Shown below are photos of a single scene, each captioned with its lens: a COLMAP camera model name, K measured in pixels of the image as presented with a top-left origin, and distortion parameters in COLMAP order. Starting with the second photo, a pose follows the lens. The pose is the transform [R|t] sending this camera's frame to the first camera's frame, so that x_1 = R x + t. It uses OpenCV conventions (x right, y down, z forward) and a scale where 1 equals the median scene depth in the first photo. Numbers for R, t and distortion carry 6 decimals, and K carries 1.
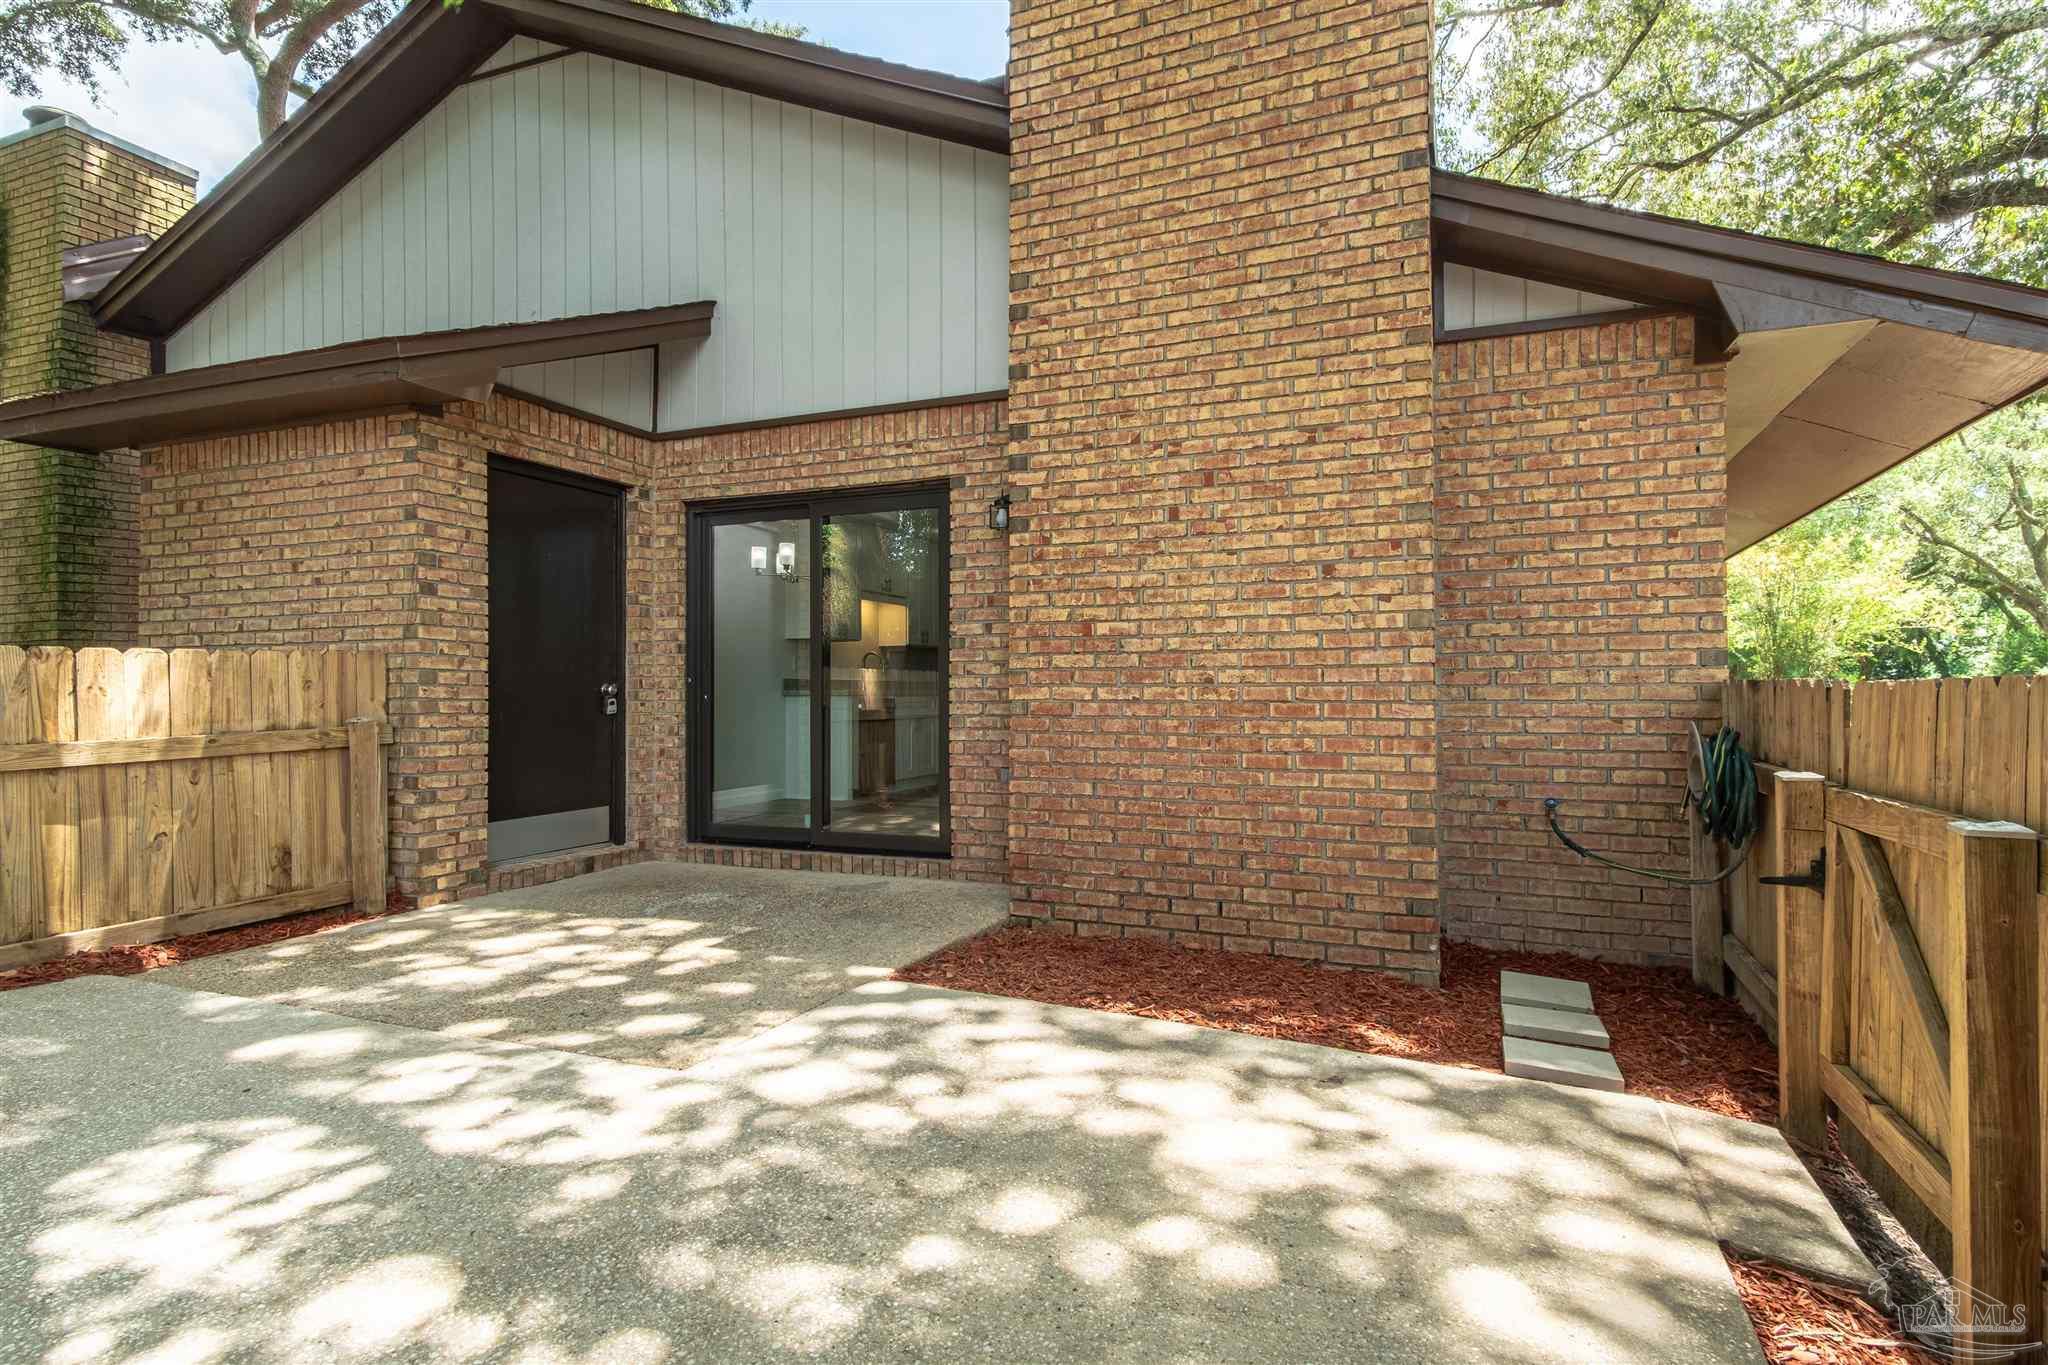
lens RADIAL K [[1067.7, 0, 1031.5], [0, 1067.7, 675.2], [0, 0, 1]] dist [0.038292, -0.010306]
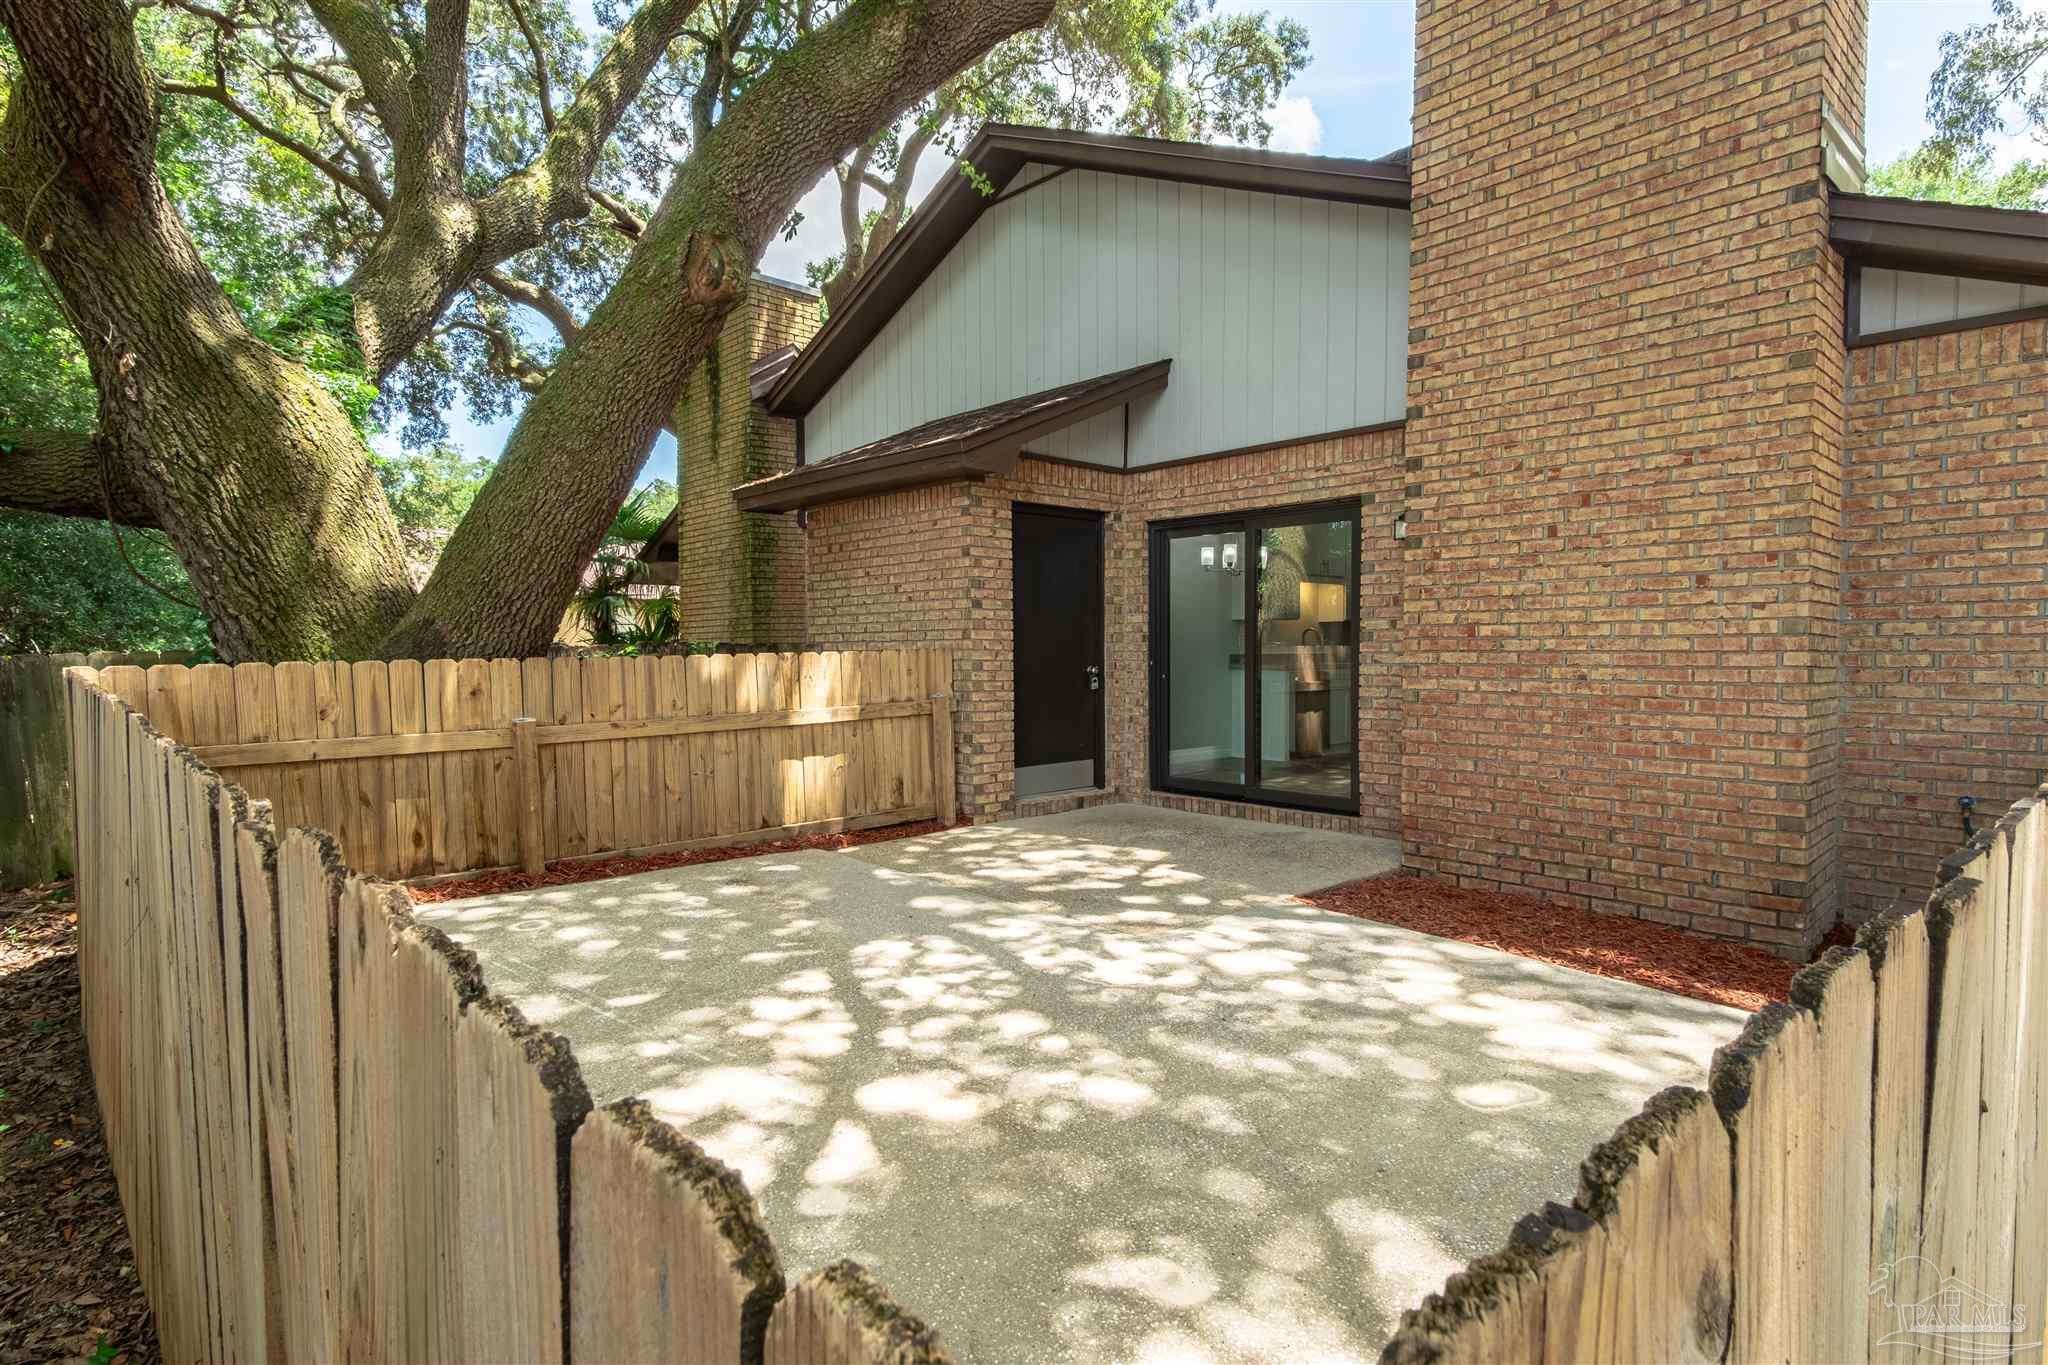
lens RADIAL K [[1063.0, 0, 1035.4], [0, 1063.0, 682.8], [0, 0, 1]] dist [0.044010, -0.010948]
pose [[0.911429, 0.013130, -0.411249, 0.101877], [0.007939, 0.998743, 0.049482, -0.049007], [0.411382, -0.048364, 0.910179, -0.280125]]
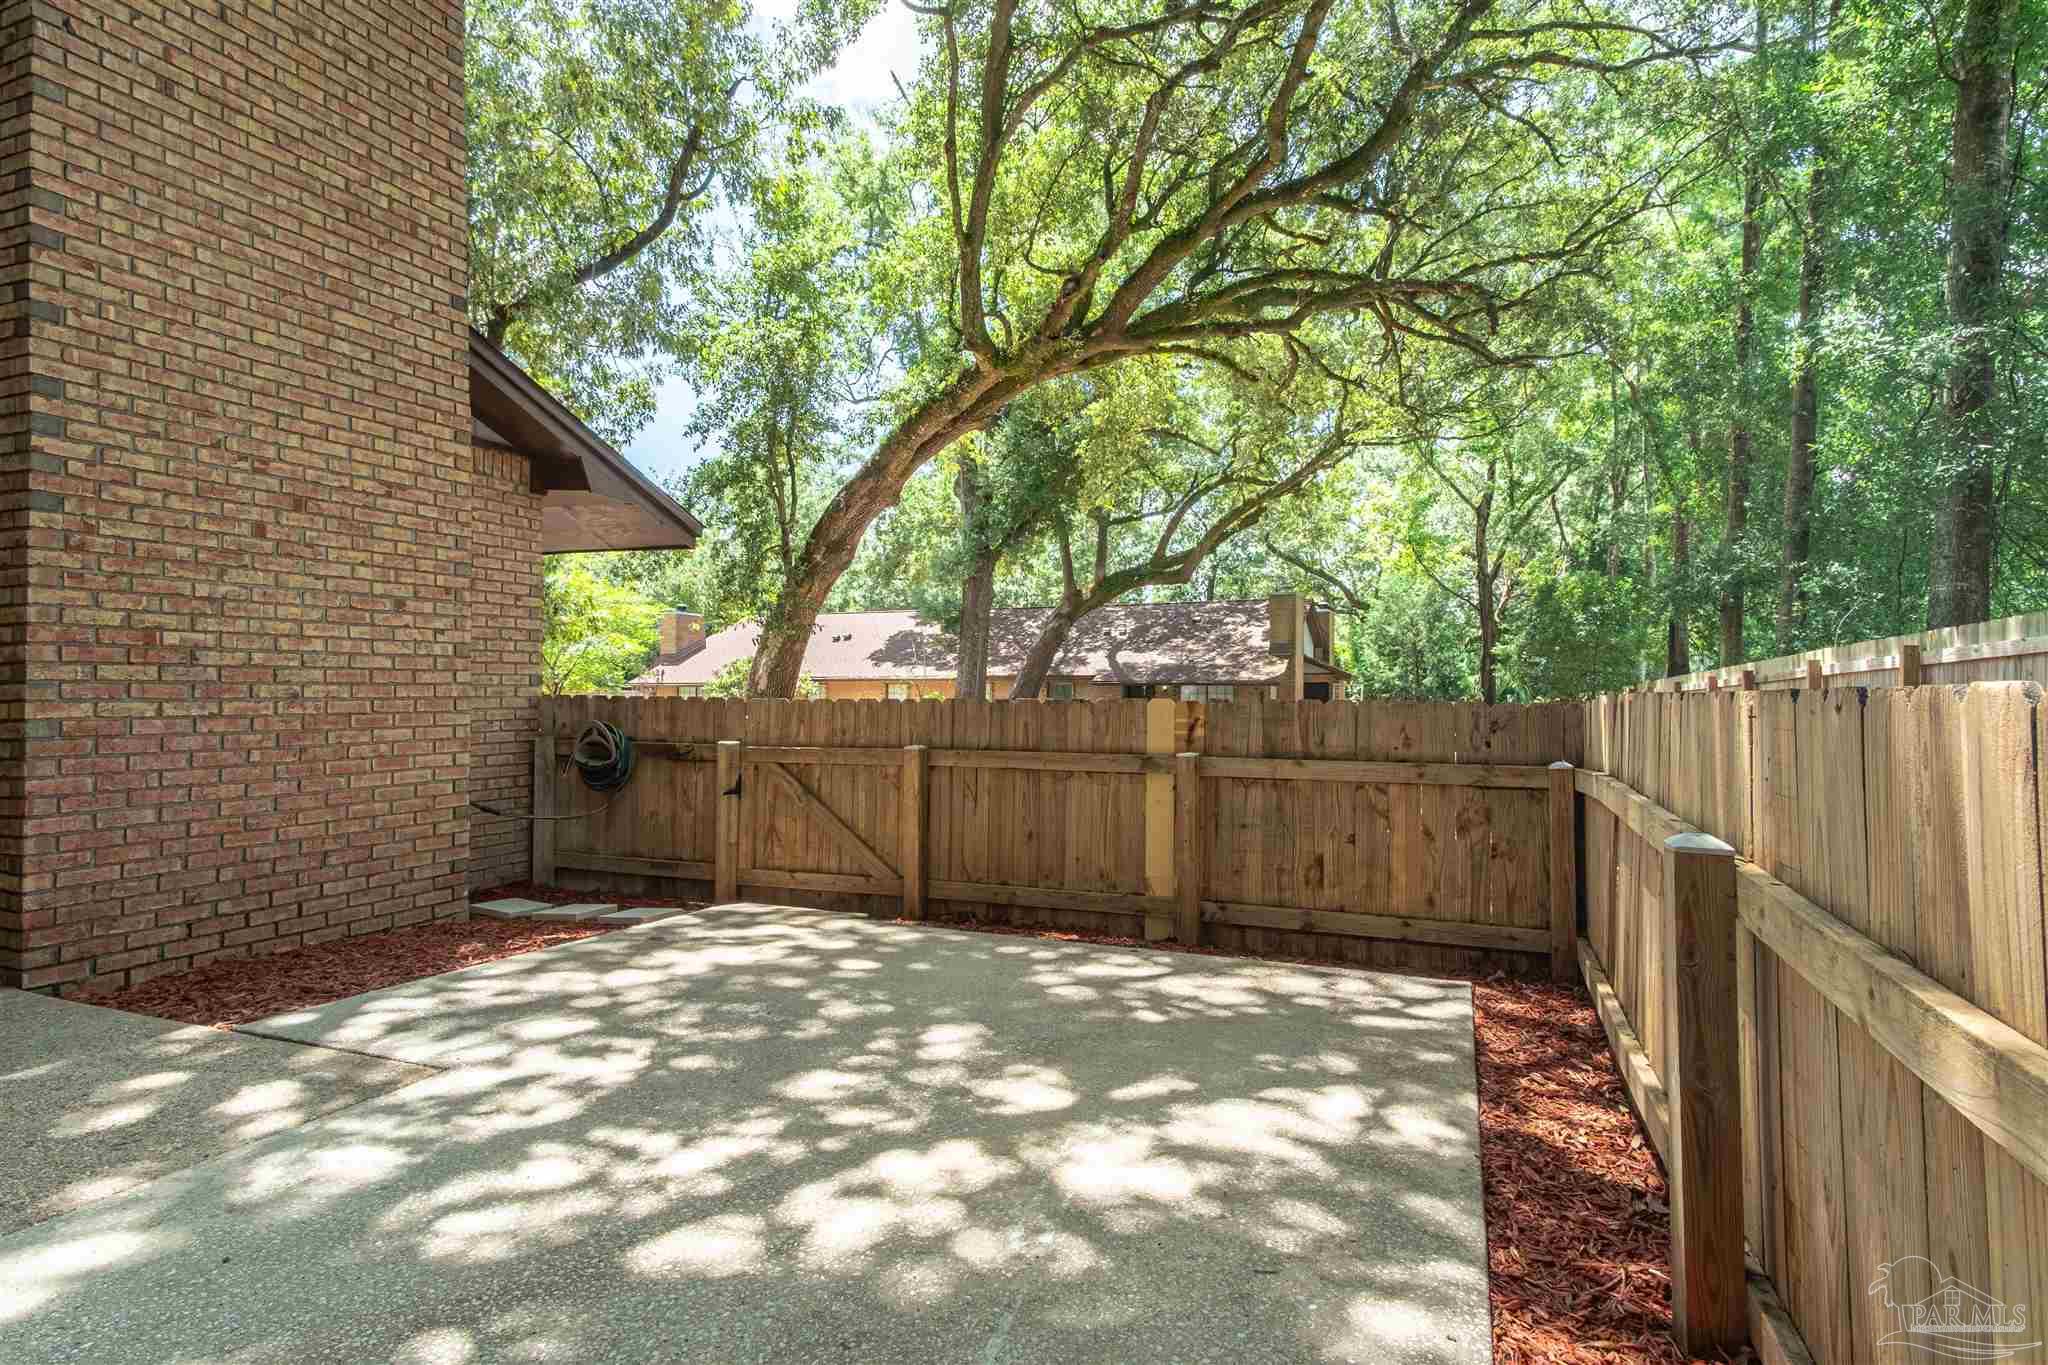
lens RADIAL K [[1067.7, 0, 1031.5], [0, 1067.7, 675.2], [0, 0, 1]] dist [0.038292, -0.010306]
pose [[-0.018596, 0.016621, 0.999689, -0.887366], [-0.017109, 0.999710, -0.016940, -0.008994], [-0.999681, -0.017419, -0.018306, 0.283476]]
